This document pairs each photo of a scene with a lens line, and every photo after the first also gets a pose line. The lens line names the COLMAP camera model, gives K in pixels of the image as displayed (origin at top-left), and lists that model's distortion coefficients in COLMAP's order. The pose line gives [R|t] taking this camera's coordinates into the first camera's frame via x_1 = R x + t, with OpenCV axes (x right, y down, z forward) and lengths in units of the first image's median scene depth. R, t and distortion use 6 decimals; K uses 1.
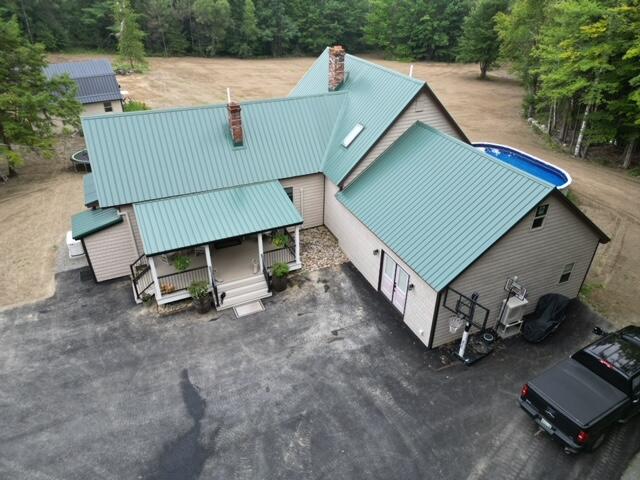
lens RADIAL K [[446.8, 0, 320.0], [0, 446.8, 240.0], [0, 0, 1]] dist [0.083153, -0.085234]
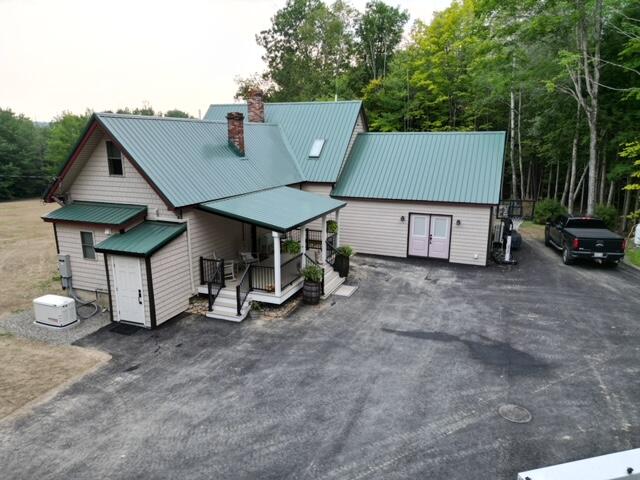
lens RADIAL K [[446.8, 0, 320.0], [0, 446.8, 240.0], [0, 0, 1]] dist [0.083153, -0.085234]
pose [[0.725025, -0.164179, 0.668868, -0.820646], [0.368305, 0.913065, -0.175108, 0.203696], [-0.581971, 0.373305, 0.722463, 0.314126]]
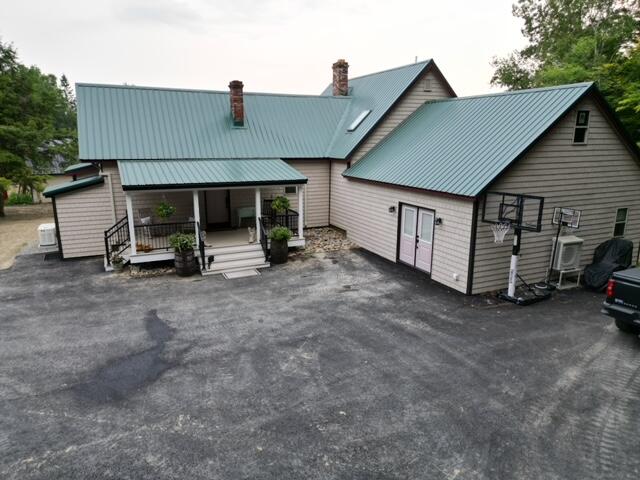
lens RADIAL K [[446.8, 0, 320.0], [0, 446.8, 240.0], [0, 0, 1]] dist [0.083153, -0.085234]
pose [[0.999975, -0.006869, -0.001854, -0.012365], [0.005903, 0.946422, -0.322880, 0.365096], [0.003972, 0.322861, 0.946438, 0.205194]]
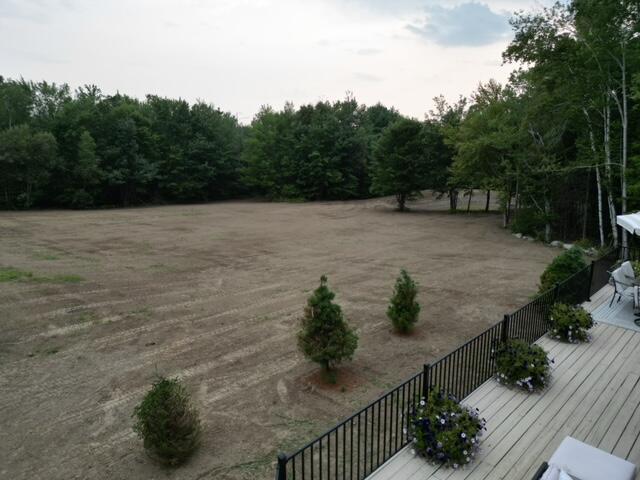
lens RADIAL K [[446.8, 0, 320.0], [0, 446.8, 240.0], [0, 0, 1]] dist [0.083153, -0.085234]
pose [[0.936520, -0.083532, 0.340518, -0.336958], [0.190024, 0.937121, -0.292737, -0.408512], [-0.294653, 0.338861, 0.893506, 1.453203]]
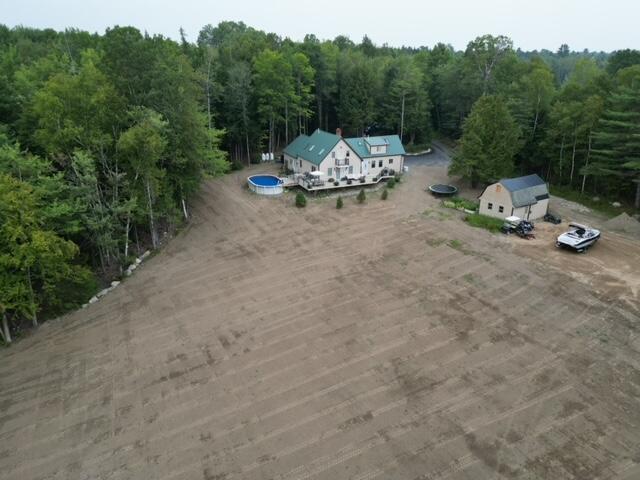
lens RADIAL K [[446.8, 0, 320.0], [0, 446.8, 240.0], [0, 0, 1]] dist [0.083153, -0.085234]
pose [[-0.999845, -0.013459, 0.011347, 0.154197], [0.000954, 0.602209, 0.798338, -3.162687], [-0.017578, 0.798225, -0.602102, 4.502902]]
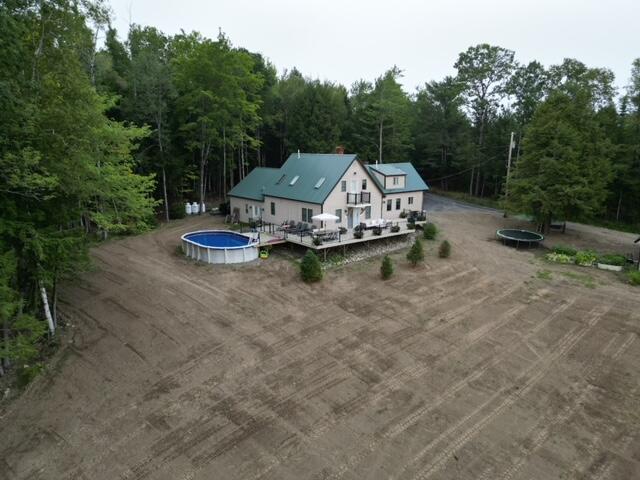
lens RADIAL K [[446.8, 0, 320.0], [0, 446.8, 240.0], [0, 0, 1]] dist [0.083153, -0.085234]
pose [[-0.967792, 0.044064, -0.247864, 0.757359], [-0.139289, 0.726413, 0.672996, -1.781238], [0.209707, 0.685845, -0.696879, 3.263729]]
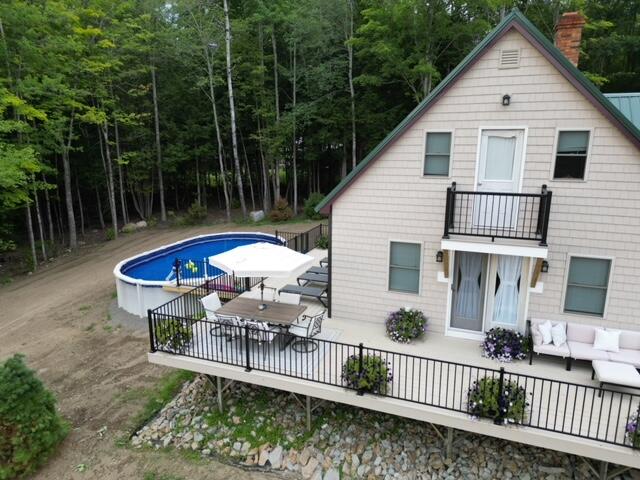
lens RADIAL K [[446.8, 0, 320.0], [0, 446.8, 240.0], [0, 0, 1]] dist [0.083153, -0.085234]
pose [[-0.706032, -0.167008, 0.688206, -0.196948], [0.368750, 0.742963, 0.558597, -0.793968], [-0.604602, 0.648163, -0.462971, 1.984322]]
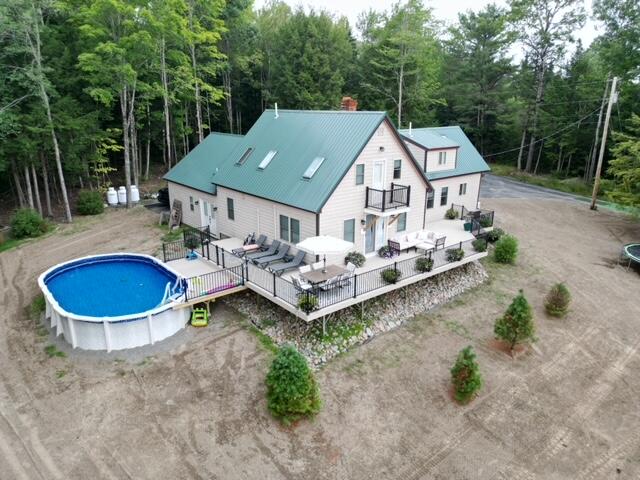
lens RADIAL K [[446.8, 0, 320.0], [0, 446.8, 240.0], [0, 0, 1]] dist [0.083153, -0.085234]
pose [[-0.964901, 0.065814, -0.254234, 0.484550], [-0.146922, 0.667122, 0.730316, -1.213151], [0.217670, 0.742035, -0.634037, 2.396140]]
